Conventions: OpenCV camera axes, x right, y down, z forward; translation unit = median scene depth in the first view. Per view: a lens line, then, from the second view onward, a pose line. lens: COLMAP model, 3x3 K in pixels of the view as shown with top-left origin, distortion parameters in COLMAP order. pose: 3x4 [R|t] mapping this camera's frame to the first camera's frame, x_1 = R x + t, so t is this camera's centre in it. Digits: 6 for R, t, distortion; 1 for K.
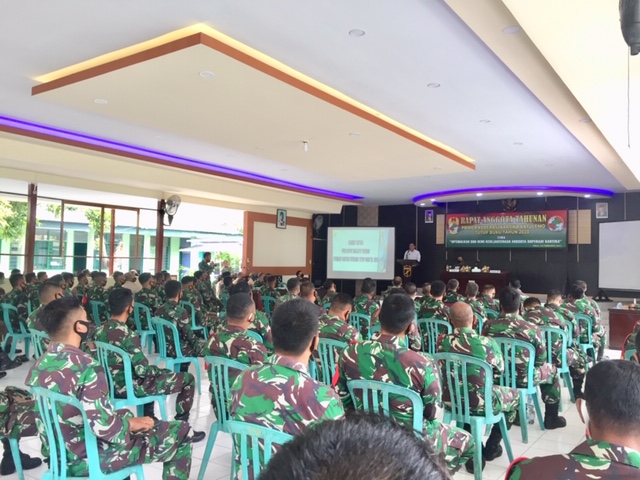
lens RADIAL K [[541.3, 0, 320.0], [0, 541.3, 240.0], [0, 0, 1]] dist [0.048588, -0.002862]
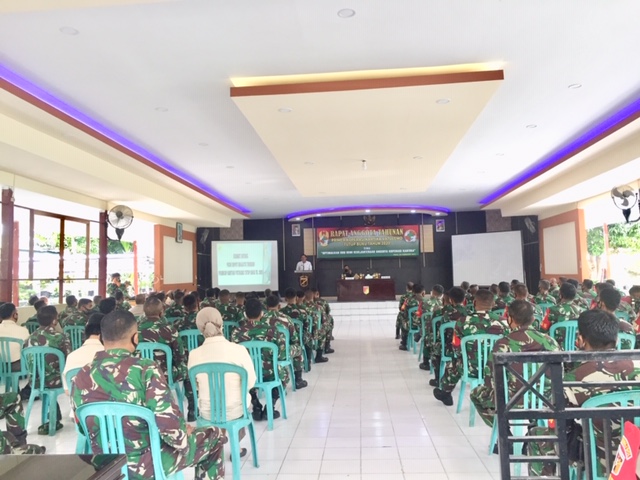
lens RADIAL K [[541.3, 0, 320.0], [0, 541.3, 240.0], [0, 0, 1]] dist [0.048588, -0.002862]
pose [[0.860324, -0.009757, 0.509654, -0.334962], [0.023178, 0.999531, -0.019990, -0.001650], [-0.509220, 0.029010, 0.860147, 0.060646]]
